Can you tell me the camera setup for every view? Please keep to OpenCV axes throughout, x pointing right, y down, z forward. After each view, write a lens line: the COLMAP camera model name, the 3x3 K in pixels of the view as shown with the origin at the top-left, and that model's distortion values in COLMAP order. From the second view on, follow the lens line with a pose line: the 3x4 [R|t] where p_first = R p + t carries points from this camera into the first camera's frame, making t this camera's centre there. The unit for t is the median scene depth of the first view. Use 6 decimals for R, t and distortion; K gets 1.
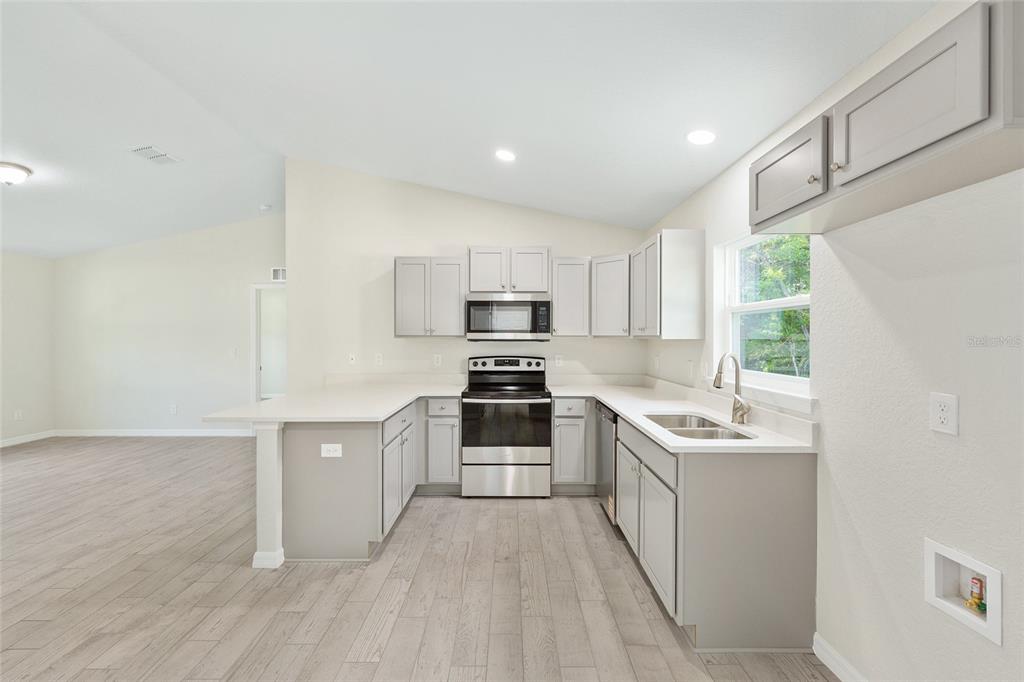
lens RADIAL K [[410.7, 0, 513.9], [0, 410.7, 340.0], [0, 0, 1]] dist [-0.002555, 0.000906]
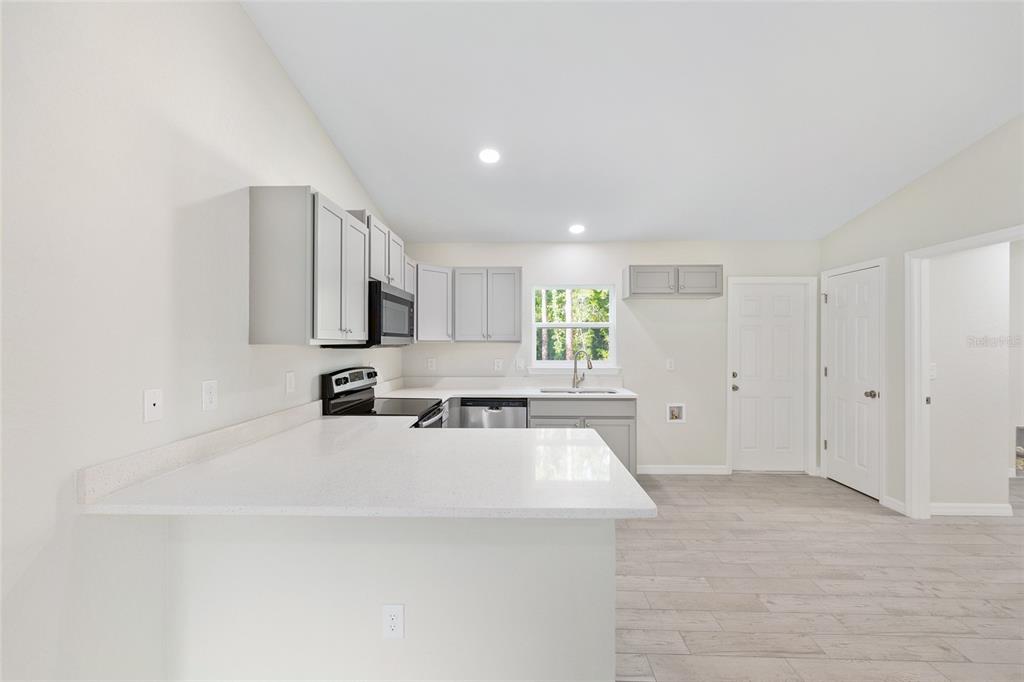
lens RADIAL K [[408.7, 0, 513.0], [0, 408.7, 343.6], [0, 0, 1]] dist [0.000062, 0.000217]
pose [[0.036985, -0.005505, 0.999301, -0.868613], [0.006508, 0.999965, 0.005267, -0.007144], [-0.999295, 0.006309, 0.037020, 0.798931]]
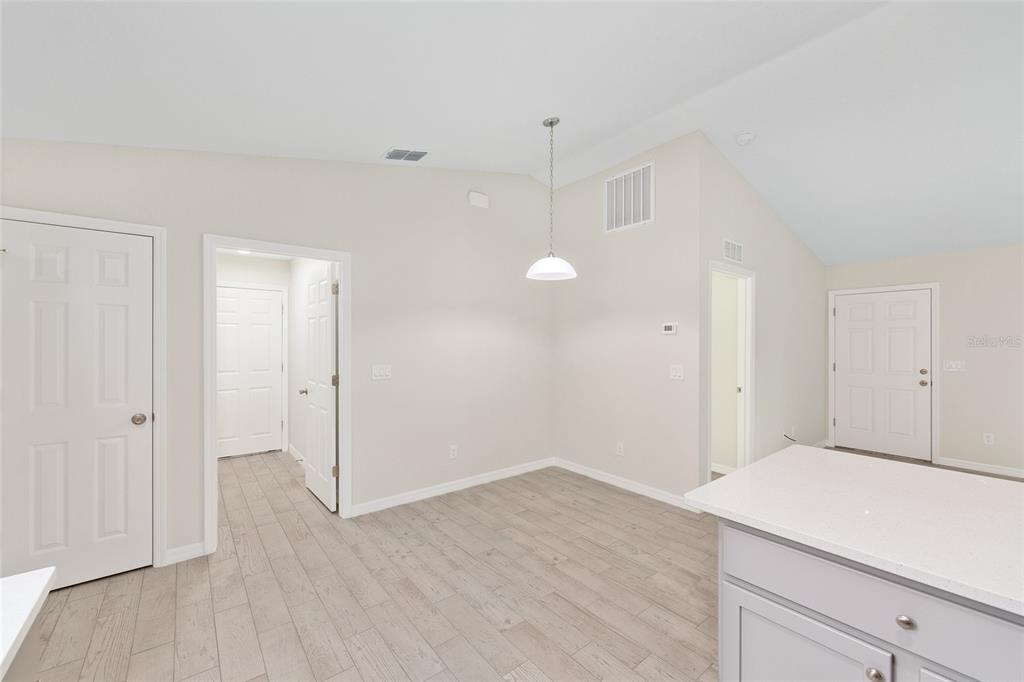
lens RADIAL K [[408.7, 0, 513.0], [0, 408.7, 343.6], [0, 0, 1]] dist [0.000062, 0.000217]
pose [[-0.783209, -0.002451, -0.621753, 0.131125], [-0.008499, 0.999941, 0.006763, -0.009711], [0.621700, 0.010581, -0.783184, 0.892559]]
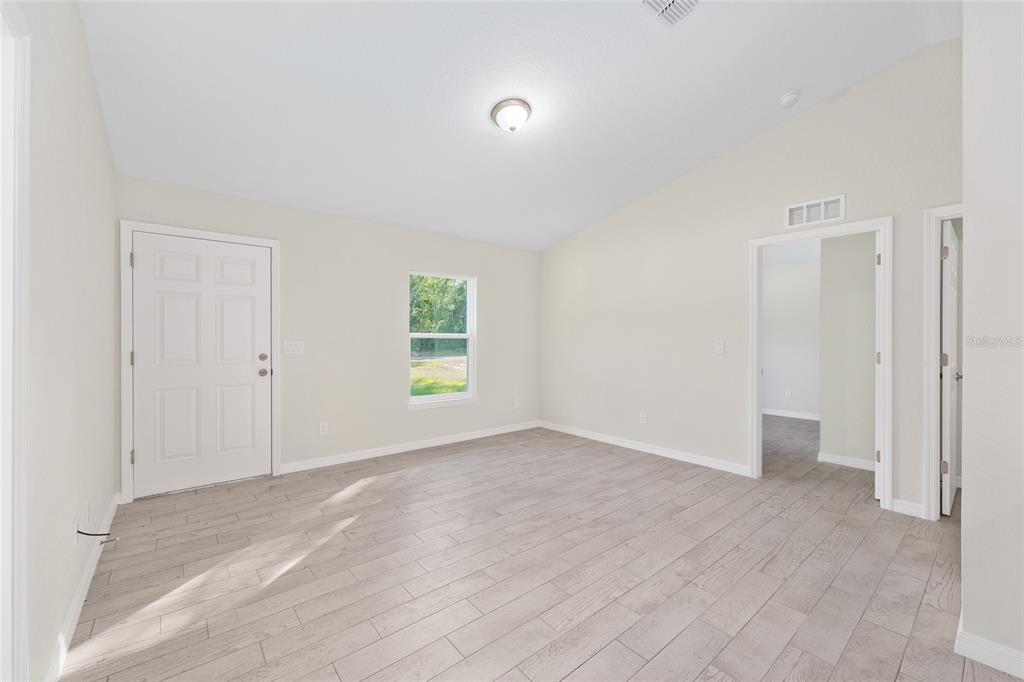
lens RADIAL K [[410.7, 0, 513.9], [0, 410.7, 340.0], [0, 0, 1]] dist [-0.002555, 0.000906]
pose [[0.633017, 0.000475, -0.774137, -0.618219], [-0.005217, 0.999980, -0.003652, 0.040825], [0.774120, 0.006351, 0.633007, 0.504016]]
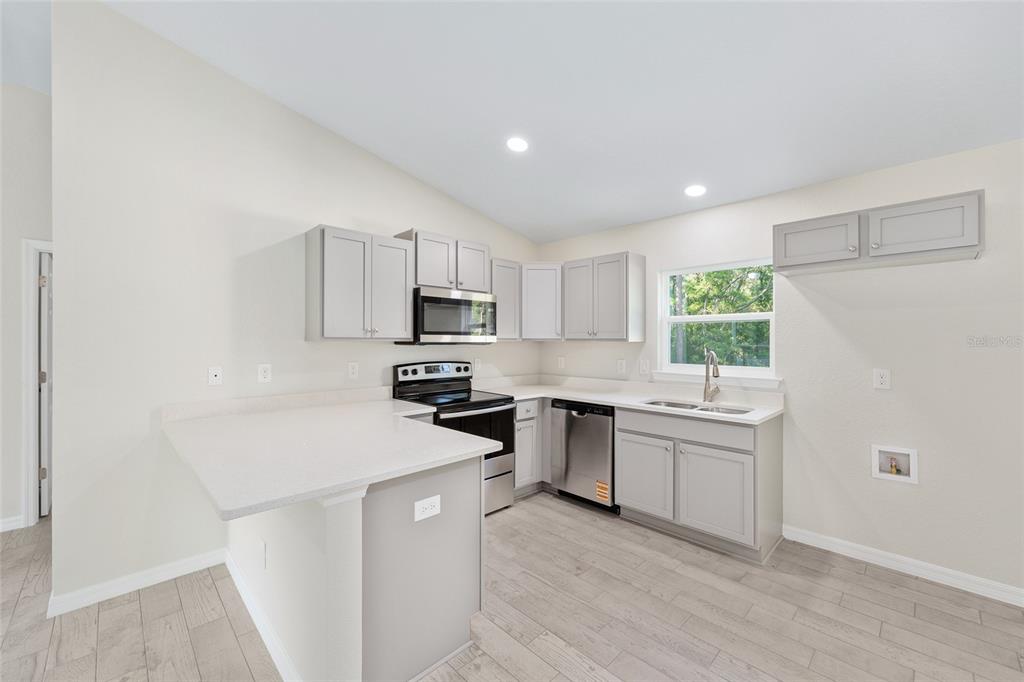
lens RADIAL K [[410.7, 0, 513.9], [0, 410.7, 340.0], [0, 0, 1]] dist [-0.002555, 0.000906]
pose [[0.716889, 0.000248, 0.697187, -0.592392], [0.003191, 0.999988, -0.003637, -0.003450], [-0.697180, 0.004832, 0.716880, 0.301143]]
